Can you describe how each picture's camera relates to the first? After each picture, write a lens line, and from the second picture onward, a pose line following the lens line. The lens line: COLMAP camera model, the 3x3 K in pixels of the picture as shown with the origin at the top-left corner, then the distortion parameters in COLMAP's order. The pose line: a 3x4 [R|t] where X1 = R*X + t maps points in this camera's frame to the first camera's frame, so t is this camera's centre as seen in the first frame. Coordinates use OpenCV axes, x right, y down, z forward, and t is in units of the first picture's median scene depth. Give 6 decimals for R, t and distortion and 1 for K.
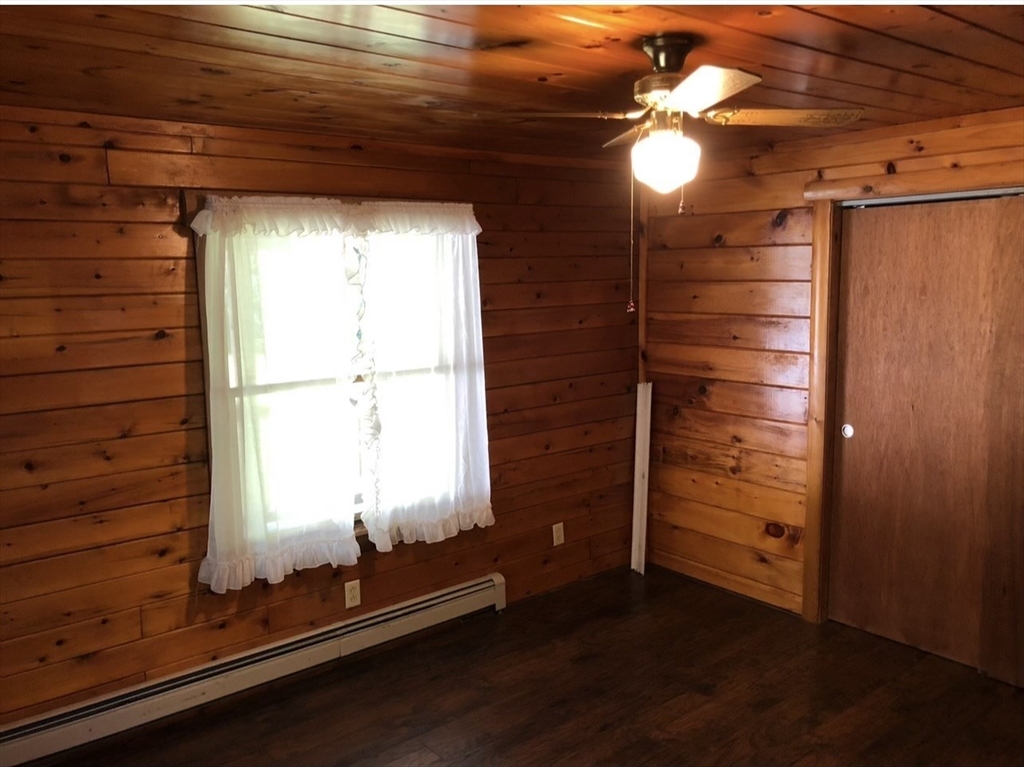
lens RADIAL K [[844.9, 0, 515.6], [0, 844.9, 386.3], [0, 0, 1]] dist [0.011050, 0.001975]
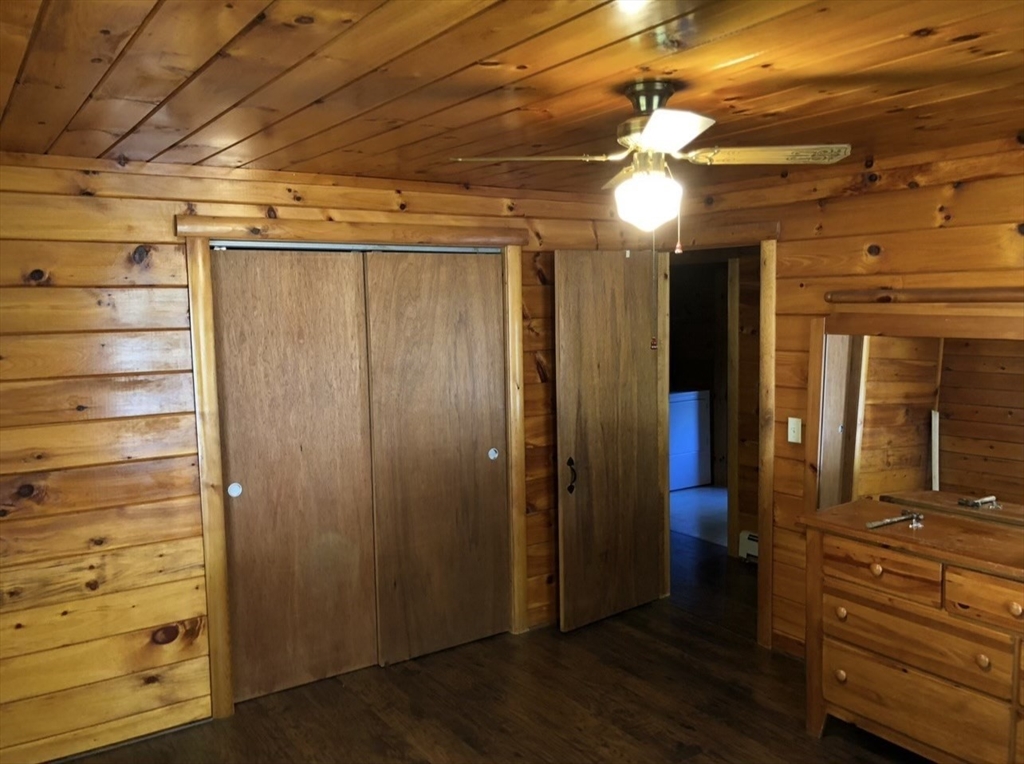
lens RADIAL K [[844.9, 0, 514.6], [0, 844.9, 378.4], [0, 0, 1]] dist [0.011050, 0.001975]
pose [[0.094750, -0.079571, 0.992316, -0.494396], [0.149489, 0.986635, 0.064842, -0.083240], [-0.984213, 0.142197, 0.105378, 0.606348]]
